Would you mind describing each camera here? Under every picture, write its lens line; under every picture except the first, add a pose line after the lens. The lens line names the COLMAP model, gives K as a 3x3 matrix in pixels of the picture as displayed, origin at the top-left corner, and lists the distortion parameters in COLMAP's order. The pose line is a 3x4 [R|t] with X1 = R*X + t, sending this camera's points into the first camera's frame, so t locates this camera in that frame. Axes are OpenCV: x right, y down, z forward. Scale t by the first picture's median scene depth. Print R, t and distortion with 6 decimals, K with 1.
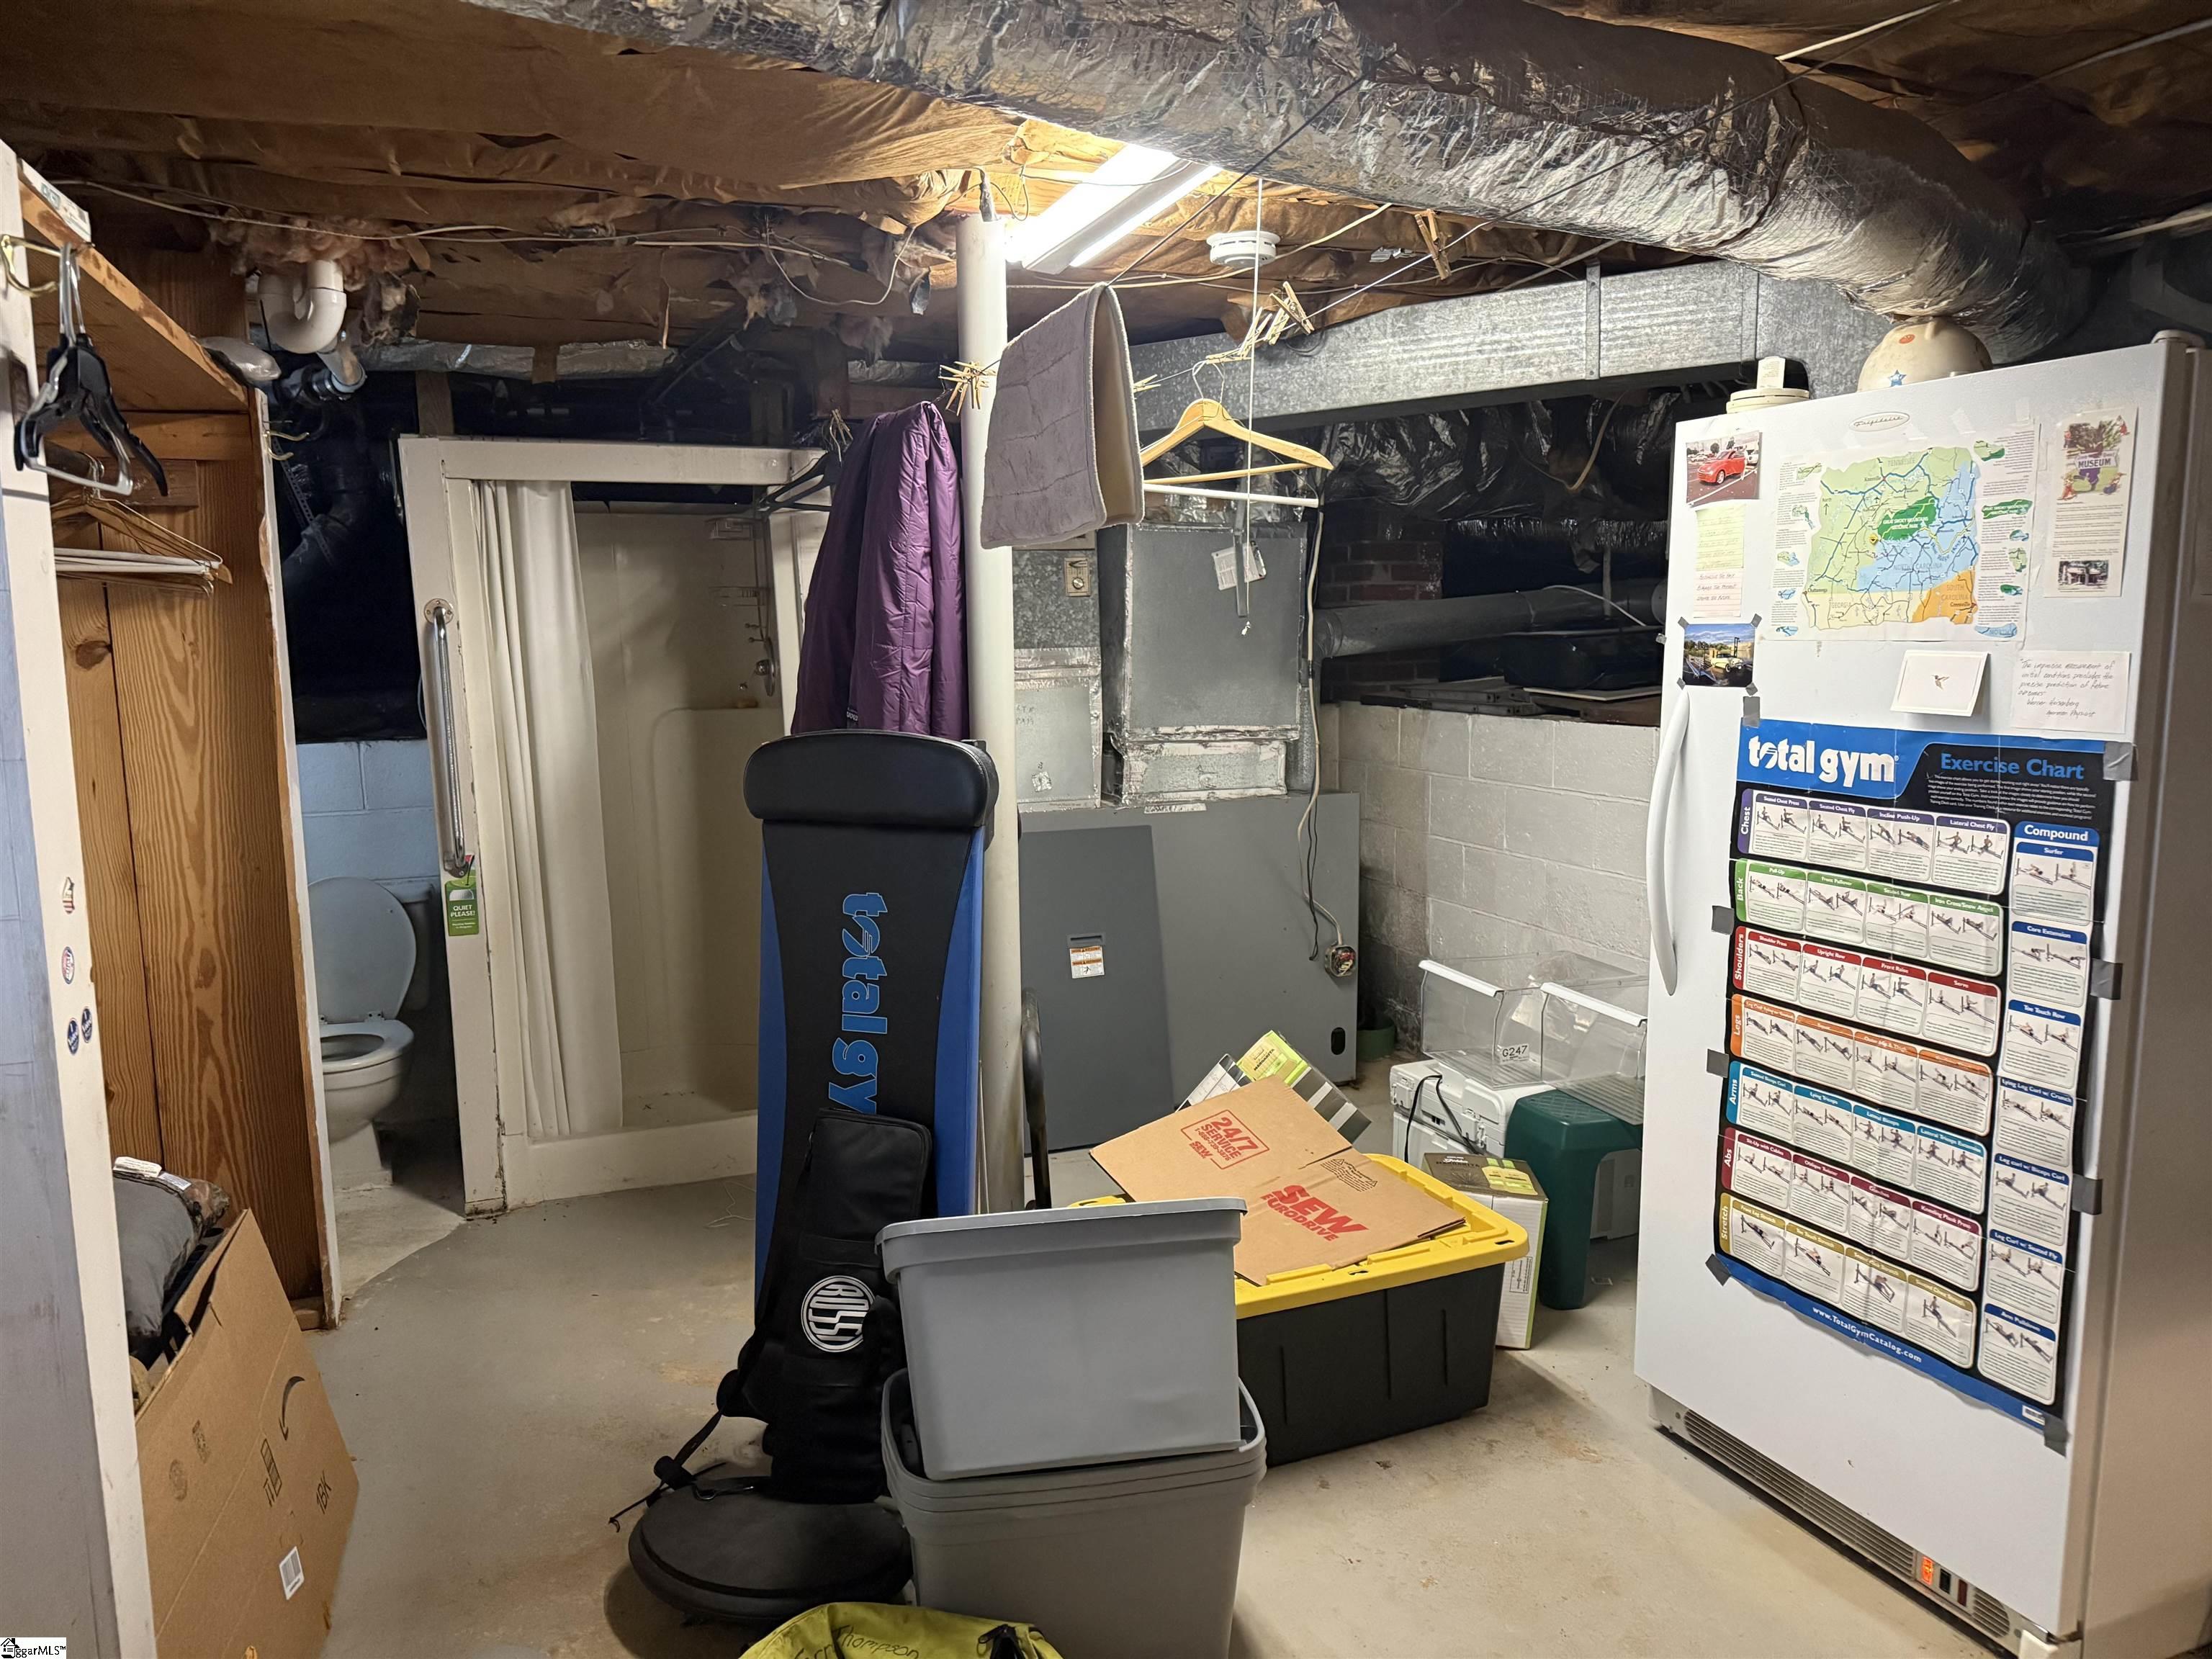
lens RADIAL K [[1559.0, 0, 1090.9], [0, 1559.0, 831.5], [0, 0, 1]] dist [0.041070, -0.046453]
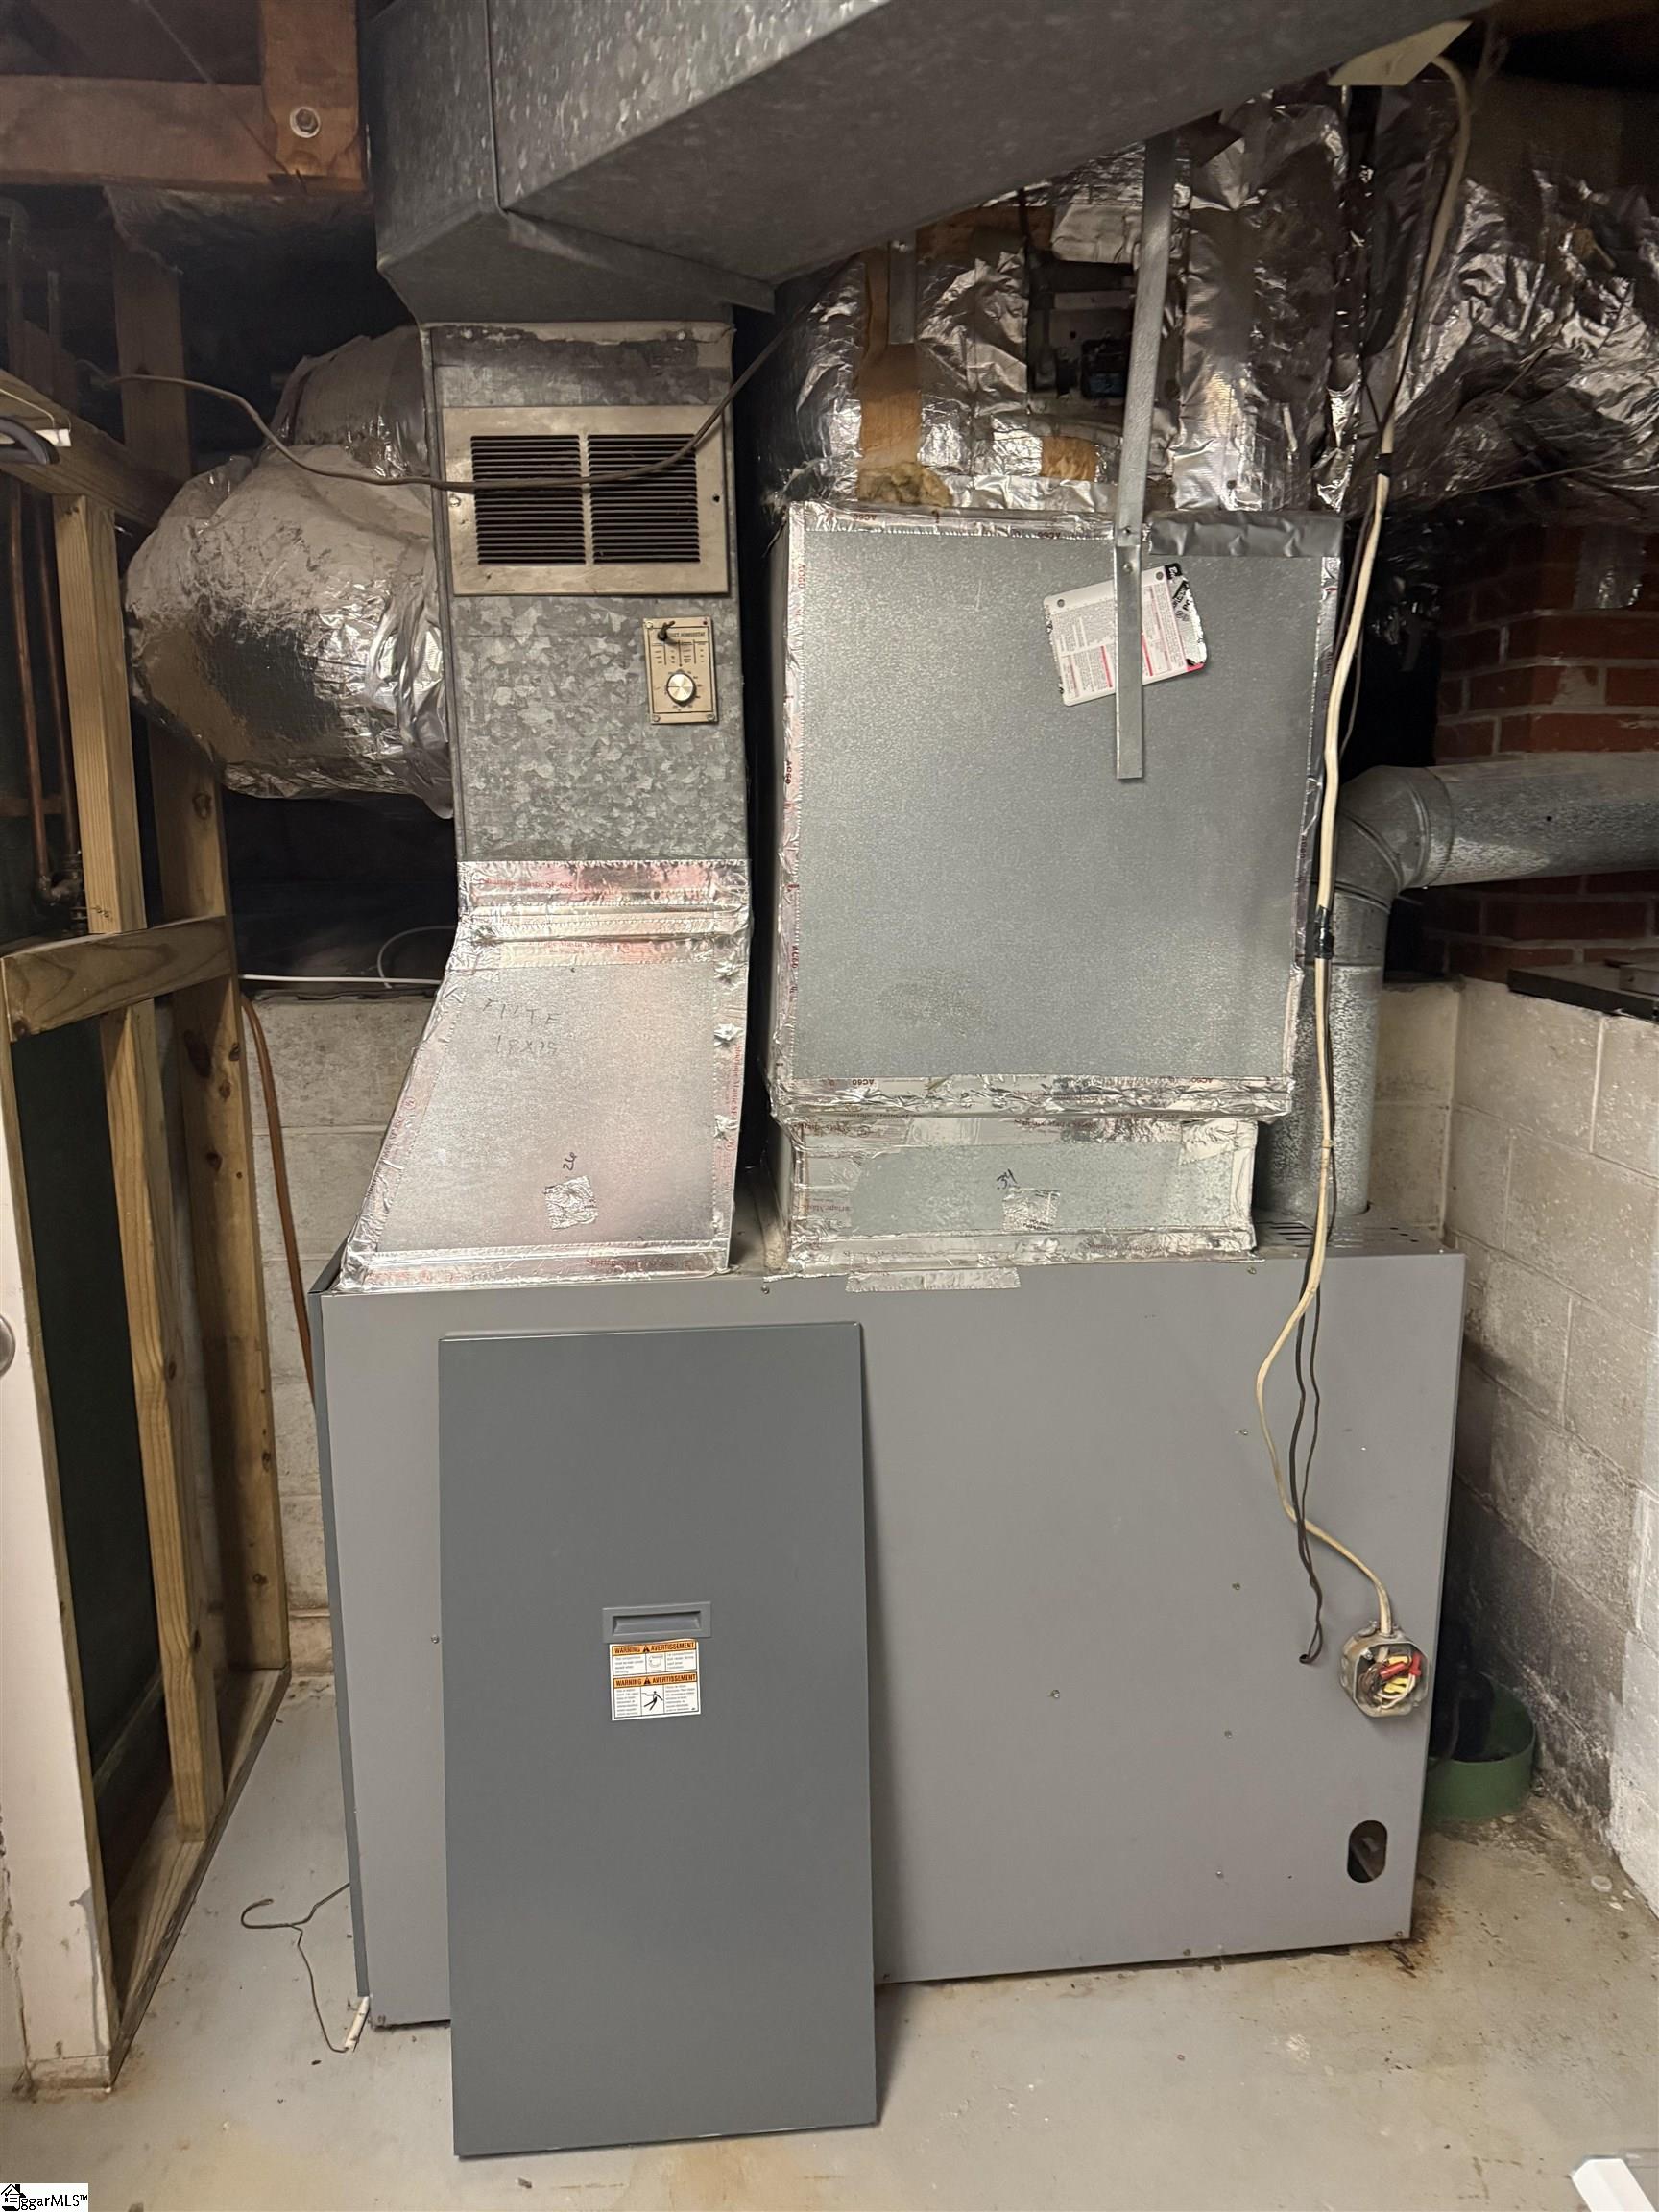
lens RADIAL K [[1559.0, 0, 843.2], [0, 1559.0, 1118.7], [0, 0, 1]] dist [0.041070, -0.046453]
pose [[0.963722, 0.057045, -0.260739, 0.124297], [-0.042122, 0.997157, 0.062475, -0.074279], [0.263562, -0.049225, 0.963386, 0.592592]]
